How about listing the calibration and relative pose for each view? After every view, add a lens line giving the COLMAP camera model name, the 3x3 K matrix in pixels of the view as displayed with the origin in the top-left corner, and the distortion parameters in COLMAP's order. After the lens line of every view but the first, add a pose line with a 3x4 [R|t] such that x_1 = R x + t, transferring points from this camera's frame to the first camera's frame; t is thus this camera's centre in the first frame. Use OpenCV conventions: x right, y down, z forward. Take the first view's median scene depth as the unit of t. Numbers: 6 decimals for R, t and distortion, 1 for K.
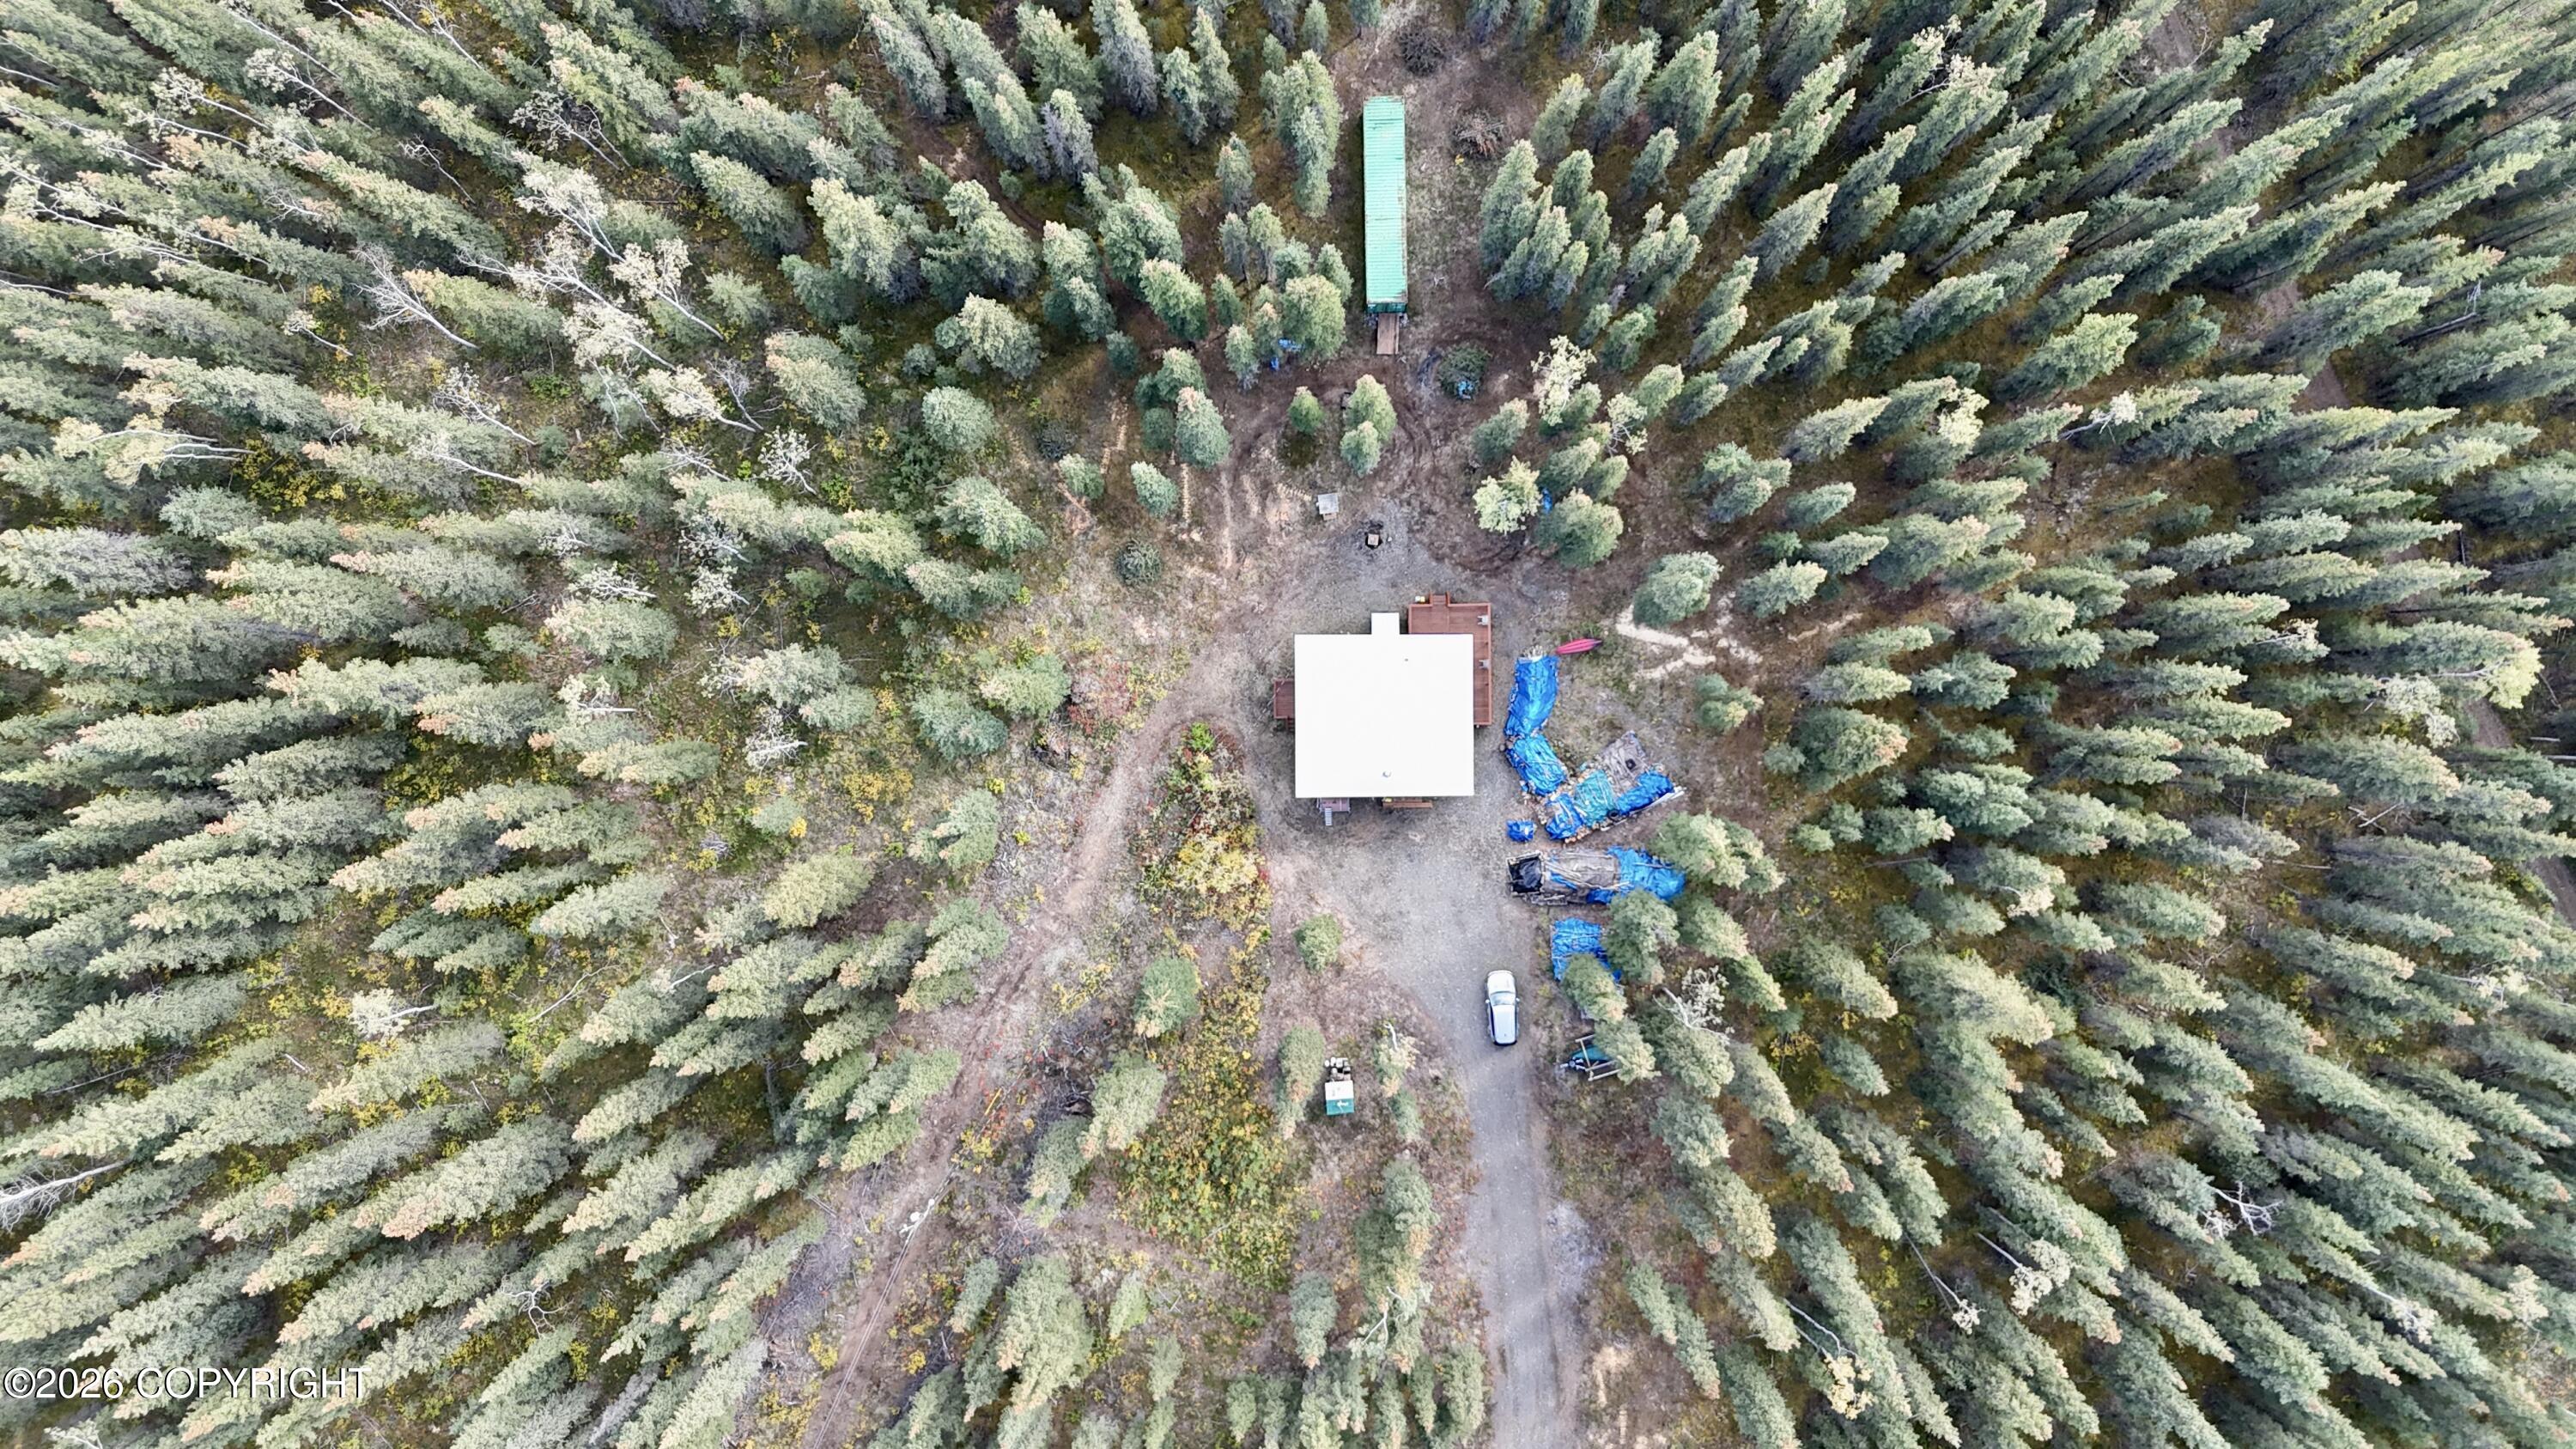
lens RADIAL K [[1894.1, 0, 1285.5], [0, 1894.1, 718.2], [0, 0, 1]] dist [0.078852, -0.077694]
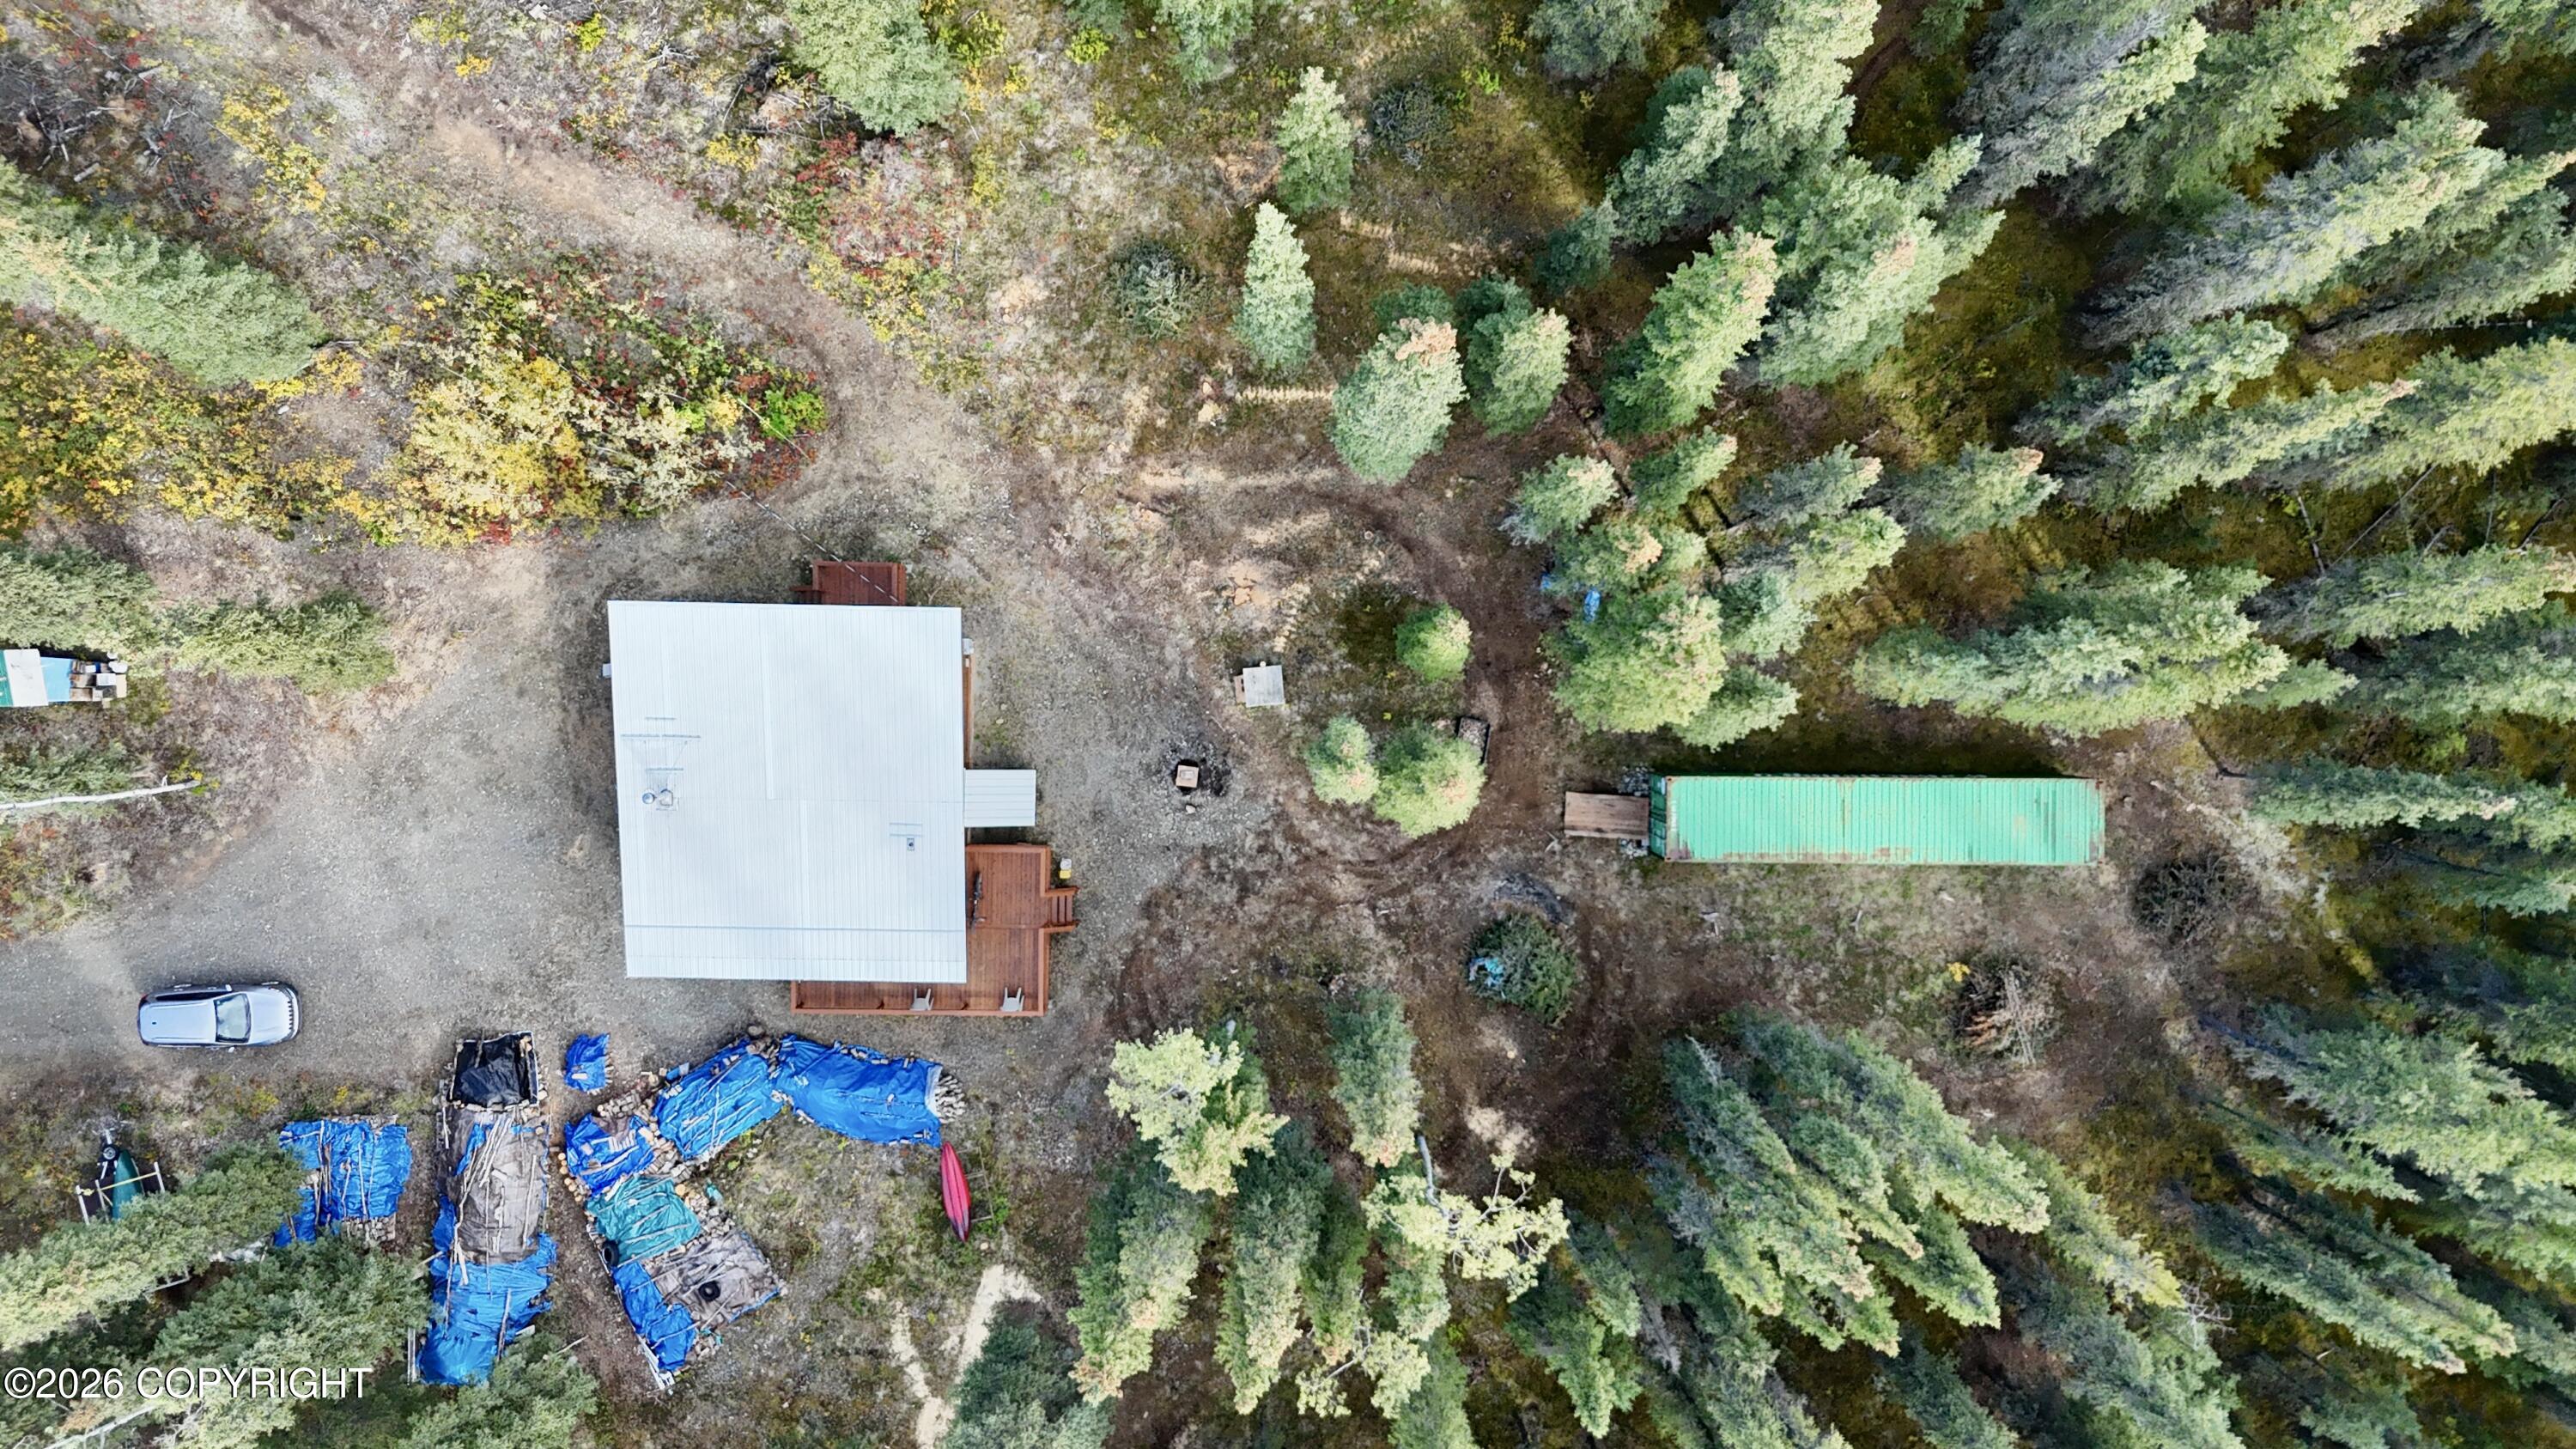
lens RADIAL K [[1894.1, 0, 1293.4], [0, 1894.1, 719.7], [0, 0, 1]] dist [0.078852, -0.077694]
pose [[-0.025059, 0.998904, 0.039541, 0.012099], [-0.999639, -0.025422, 0.008703, -0.128852], [0.009698, -0.039308, 0.999180, 0.526156]]
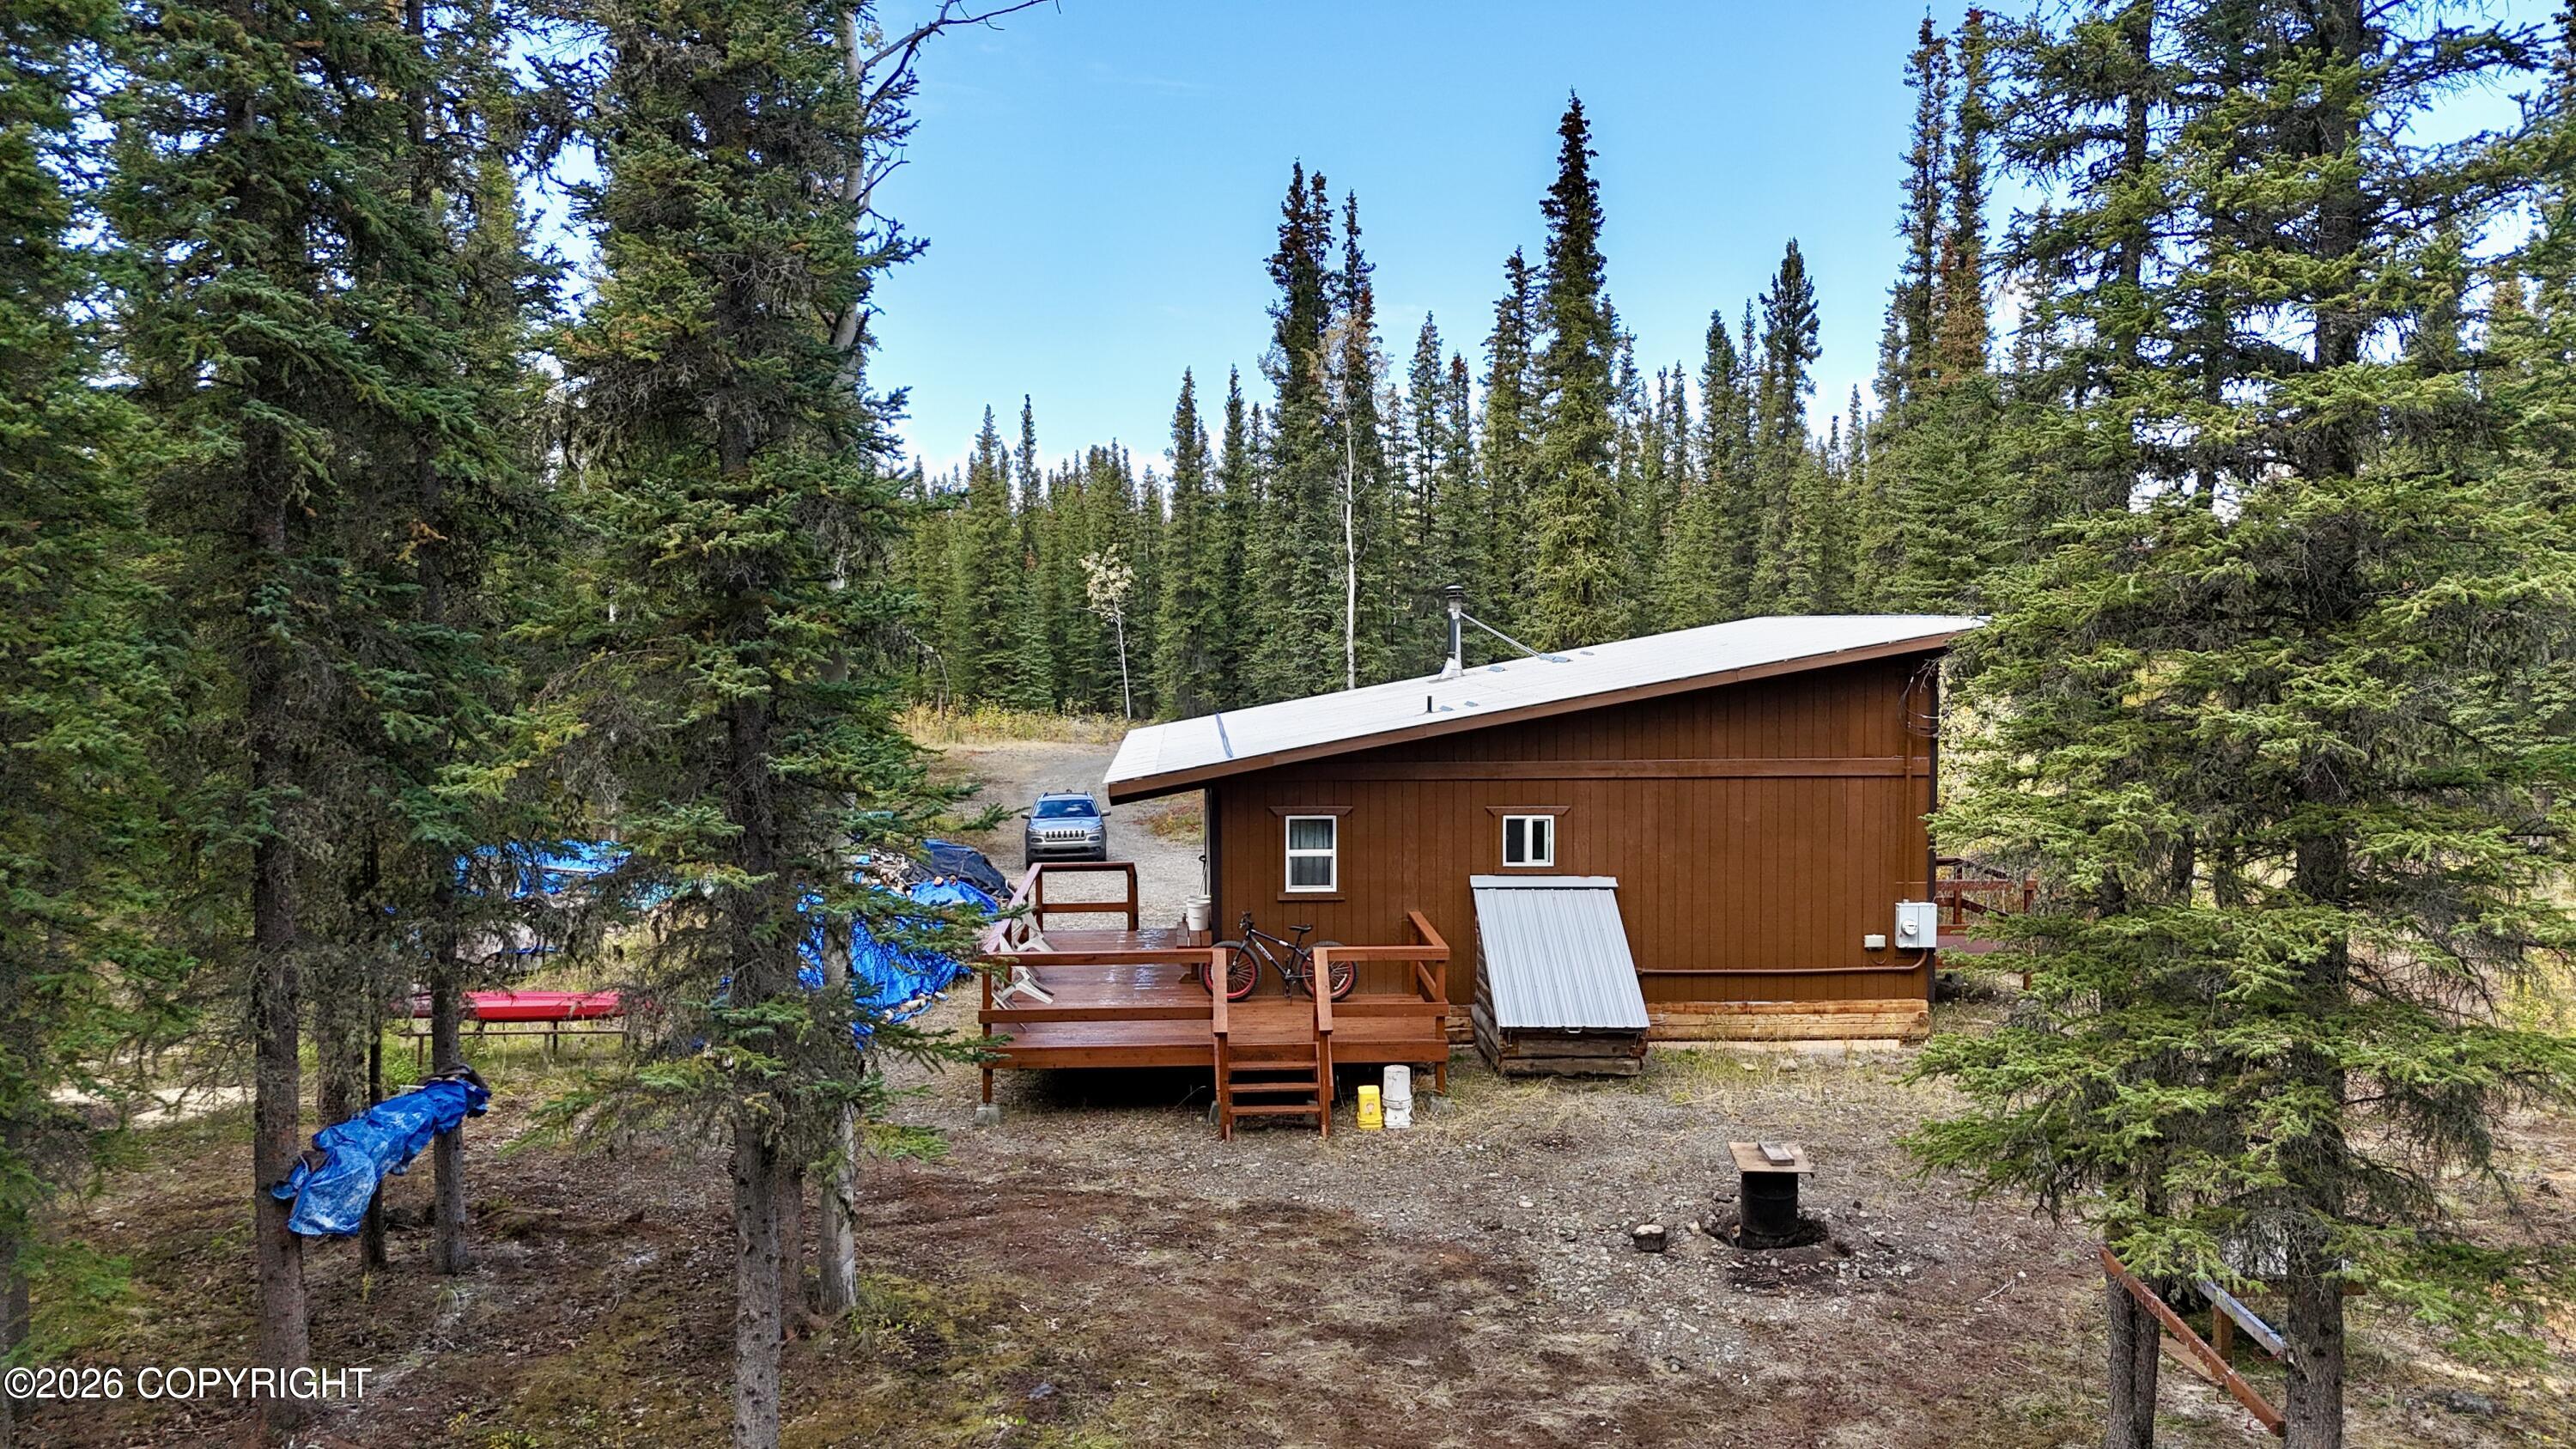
lens RADIAL K [[1894.1, 0, 1287.4], [0, 1894.1, 712.9], [0, 0, 1]] dist [0.078852, -0.077694]
pose [[-0.998244, 0.038268, -0.045211, 0.088282], [-0.047519, -0.061711, 0.996962, -0.234189], [0.035361, 0.997360, 0.063421, 0.981215]]
